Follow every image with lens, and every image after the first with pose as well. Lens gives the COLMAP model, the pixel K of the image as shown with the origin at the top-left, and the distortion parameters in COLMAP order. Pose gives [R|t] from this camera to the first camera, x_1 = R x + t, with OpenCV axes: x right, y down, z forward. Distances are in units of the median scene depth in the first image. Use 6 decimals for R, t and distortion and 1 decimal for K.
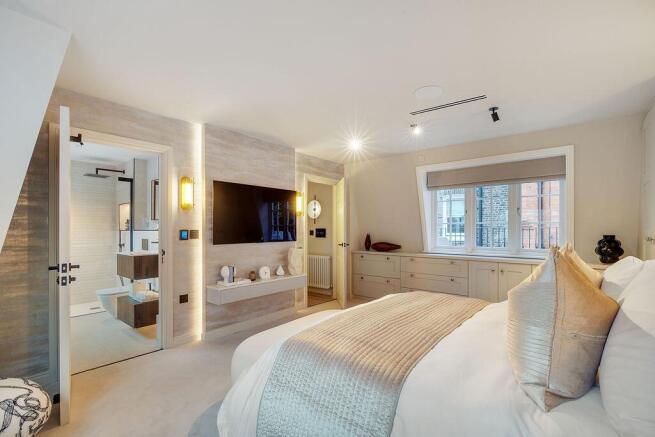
lens RADIAL K [[302.5, 0, 330.7], [0, 302.5, 225.7], [0, 0, 1]] dist [-0.002626, -0.000222]
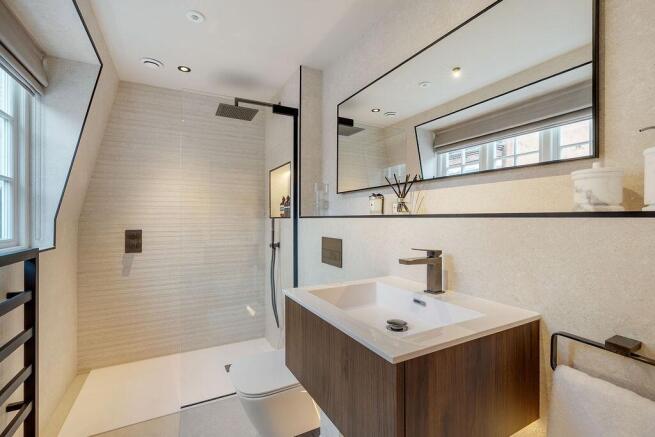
lens RADIAL K [[295.3, 0, 327.5], [0, 295.3, 218.5], [0, 0, 1]] dist [-0.000719, -0.000049]
pose [[0.929477, 0.005268, -0.368842, -0.430157], [-0.003304, 0.999977, 0.005956, 0.013990], [0.368865, -0.004317, 0.929473, 0.572192]]
